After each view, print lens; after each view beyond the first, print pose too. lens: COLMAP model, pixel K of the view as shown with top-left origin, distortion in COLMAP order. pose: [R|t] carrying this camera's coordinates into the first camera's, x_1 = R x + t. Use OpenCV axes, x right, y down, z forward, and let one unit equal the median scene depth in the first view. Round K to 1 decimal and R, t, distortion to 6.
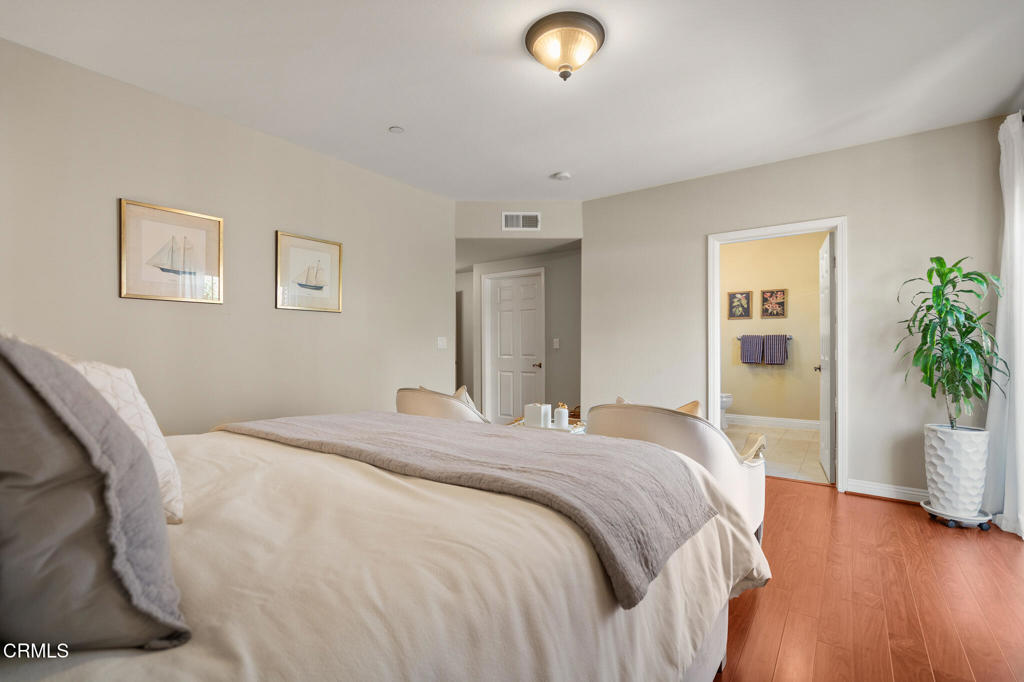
lens RADIAL K [[475.9, 0, 515.3], [0, 475.9, 347.1], [0, 0, 1]] dist [0.000586, 0.000029]
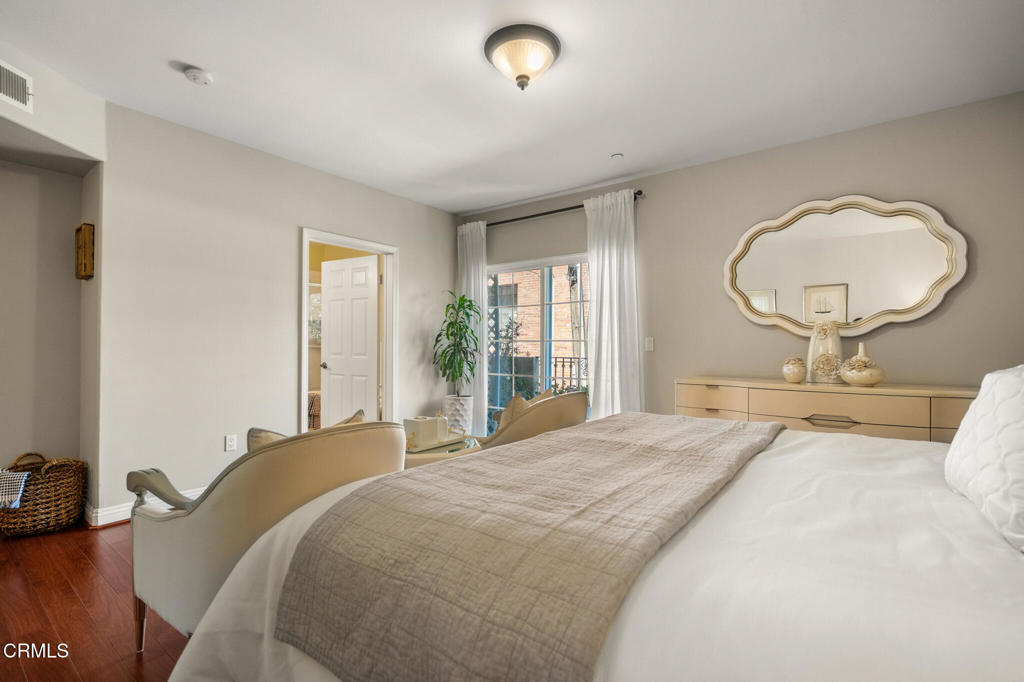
lens RADIAL K [[475.9, 0, 515.3], [0, 475.9, 347.1], [0, 0, 1]] dist [0.000586, 0.000029]
pose [[0.010818, 0.007114, 0.999916, -0.647628], [-0.002379, 0.999972, -0.007088, 0.008698], [-0.999939, -0.002302, 0.010835, 0.706599]]
